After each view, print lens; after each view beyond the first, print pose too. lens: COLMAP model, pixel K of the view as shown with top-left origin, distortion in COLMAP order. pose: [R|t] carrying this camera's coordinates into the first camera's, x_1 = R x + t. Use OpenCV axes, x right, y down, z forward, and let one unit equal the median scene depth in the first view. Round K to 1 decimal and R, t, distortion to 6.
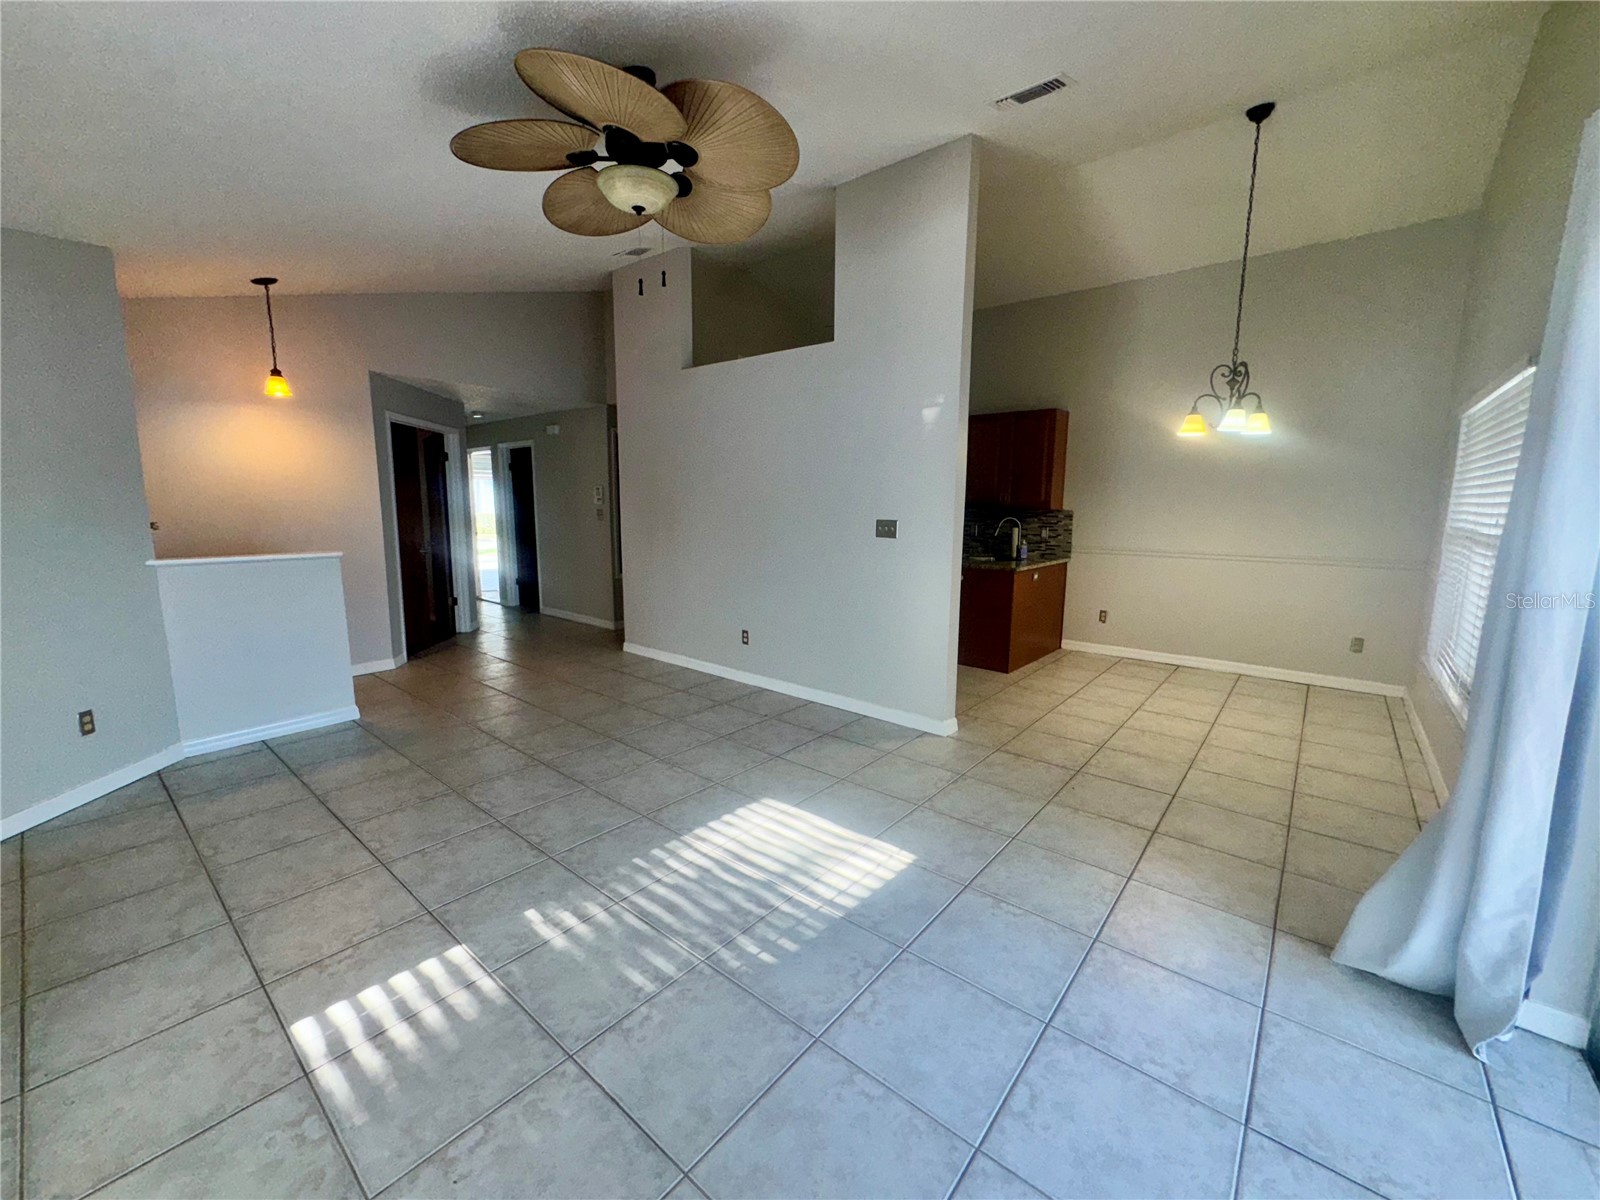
lens RADIAL K [[640.6, 0, 800.0], [0, 640.6, 600.0], [0, 0, 1]] dist [-0.002870, -0.000051]
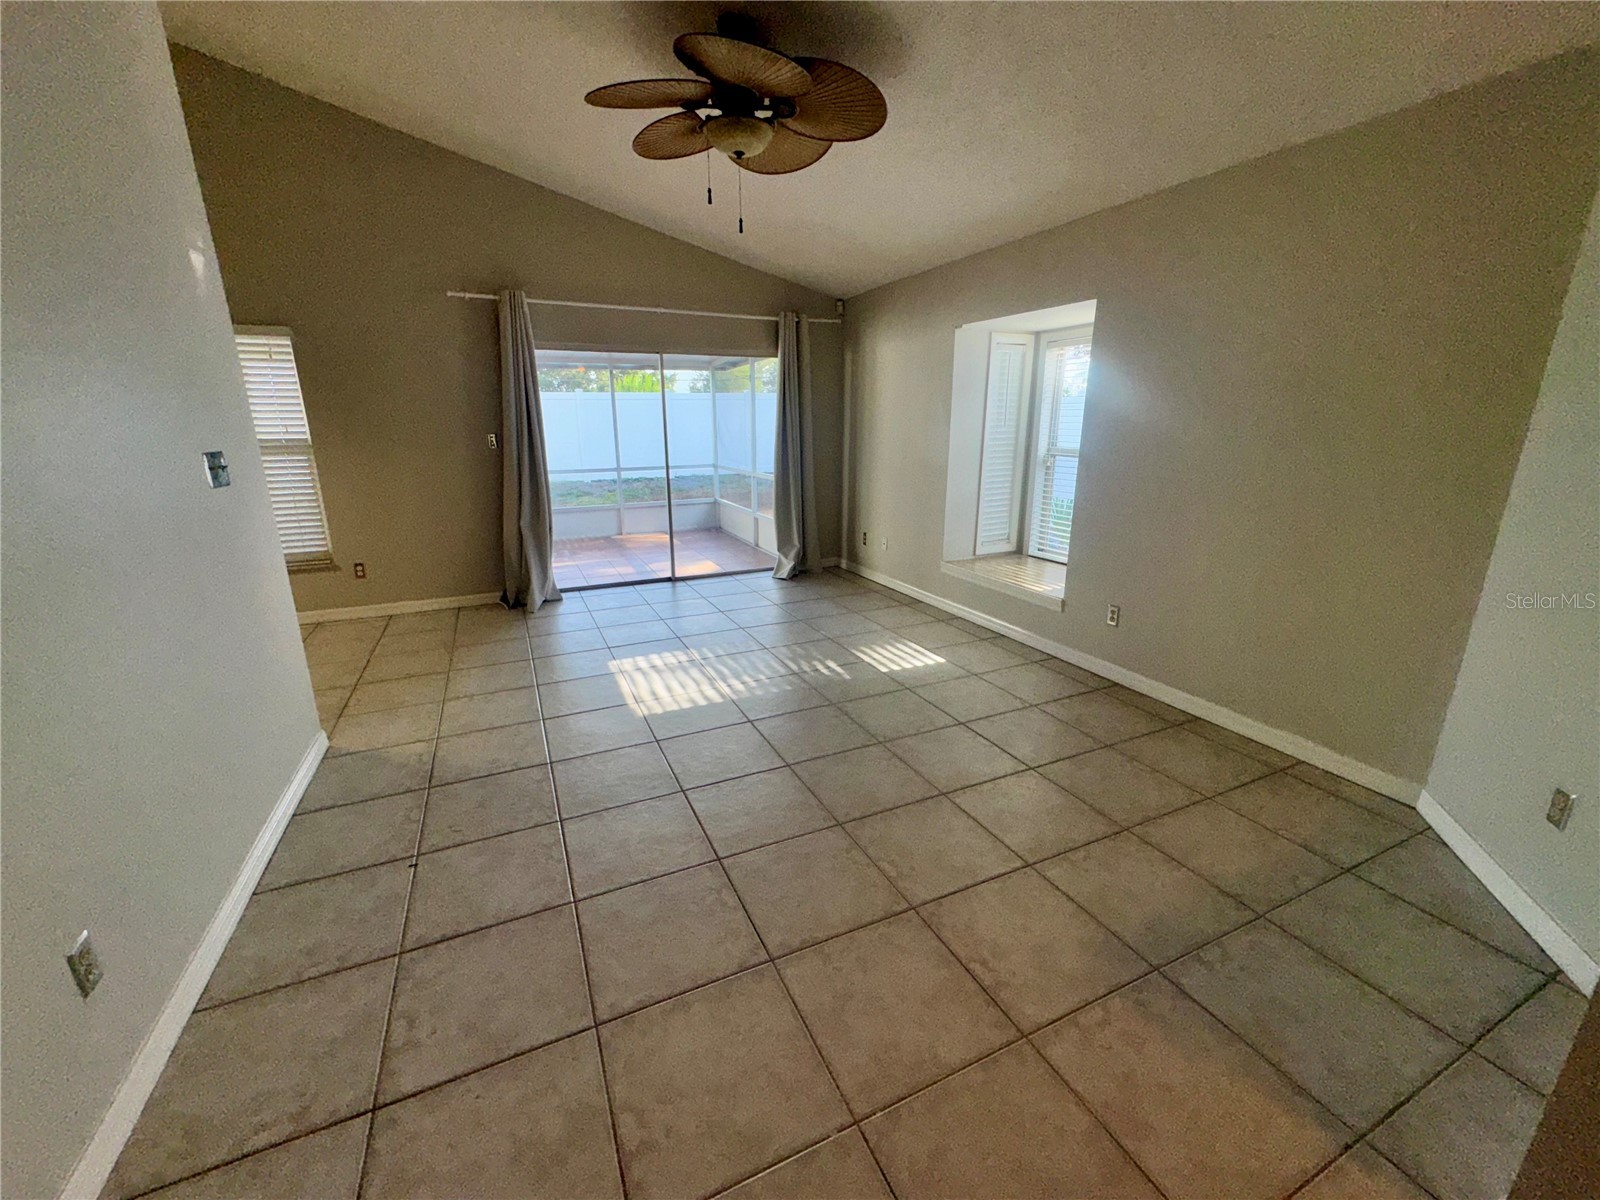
lens RADIAL K [[640.6, 0, 800.0], [0, 640.6, 600.0], [0, 0, 1]] dist [-0.002870, -0.000051]
pose [[-0.903942, -0.121305, 0.410091, -0.704615], [0.060706, 0.912821, 0.403822, -0.262643], [-0.423325, 0.389927, -0.817773, 1.698511]]
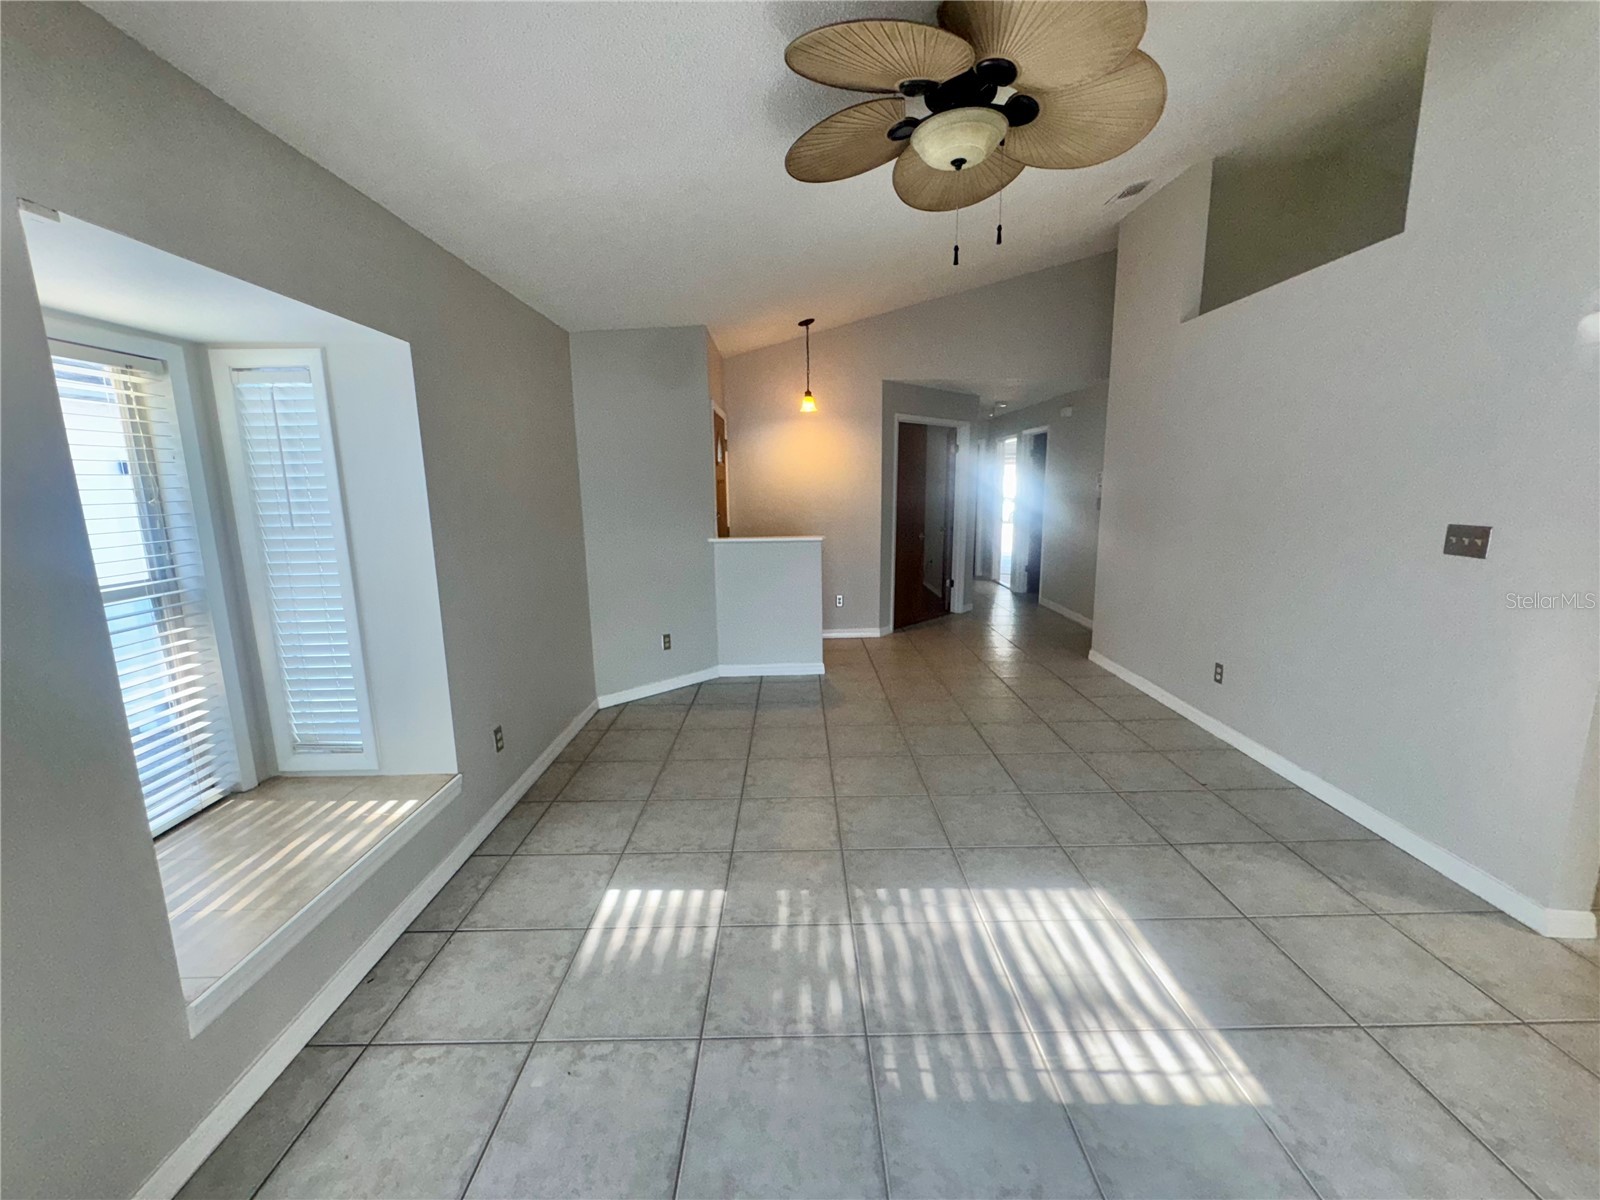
lens RADIAL K [[640.6, 0, 800.0], [0, 640.6, 600.0], [0, 0, 1]] dist [-0.002870, -0.000051]
pose [[0.643441, 0.120537, -0.755946, 0.251837], [-0.098078, 0.992367, 0.074753, -0.056544], [0.759186, 0.026043, 0.650352, 0.228619]]
